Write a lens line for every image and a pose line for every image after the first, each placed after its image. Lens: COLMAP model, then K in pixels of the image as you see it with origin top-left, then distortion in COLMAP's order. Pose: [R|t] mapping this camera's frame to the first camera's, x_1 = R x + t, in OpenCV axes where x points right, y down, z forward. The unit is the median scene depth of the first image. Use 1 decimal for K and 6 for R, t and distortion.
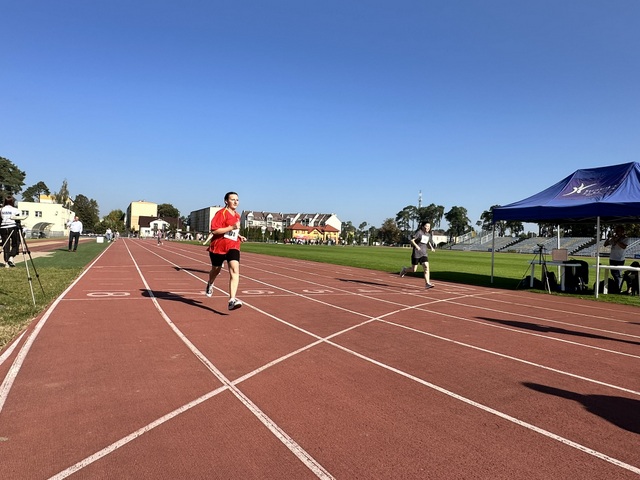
lens RADIAL K [[414.3, 0, 320.0], [0, 414.3, 240.0], [0, 0, 1]] dist [-0.000936, 0.000648]
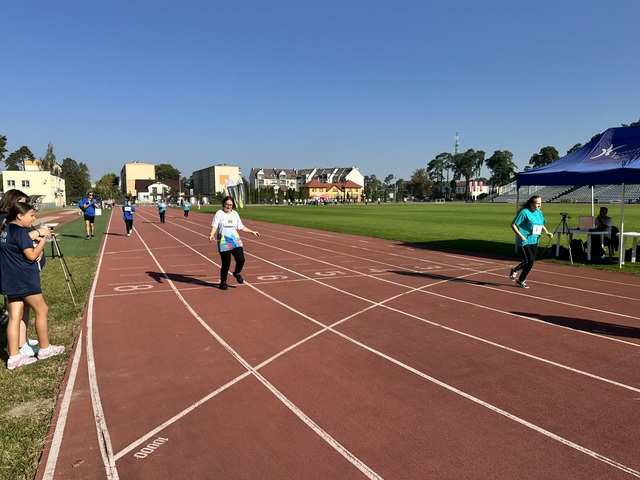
lens RADIAL K [[472.1, 0, 320.0], [0, 472.1, 240.0], [0, 0, 1]] dist [0.131567, -0.209273]
pose [[0.998023, -0.039532, -0.048870, 0.024302], [0.043910, 0.994787, 0.092040, -0.052959], [0.044977, -0.094004, 0.994555, -0.127506]]
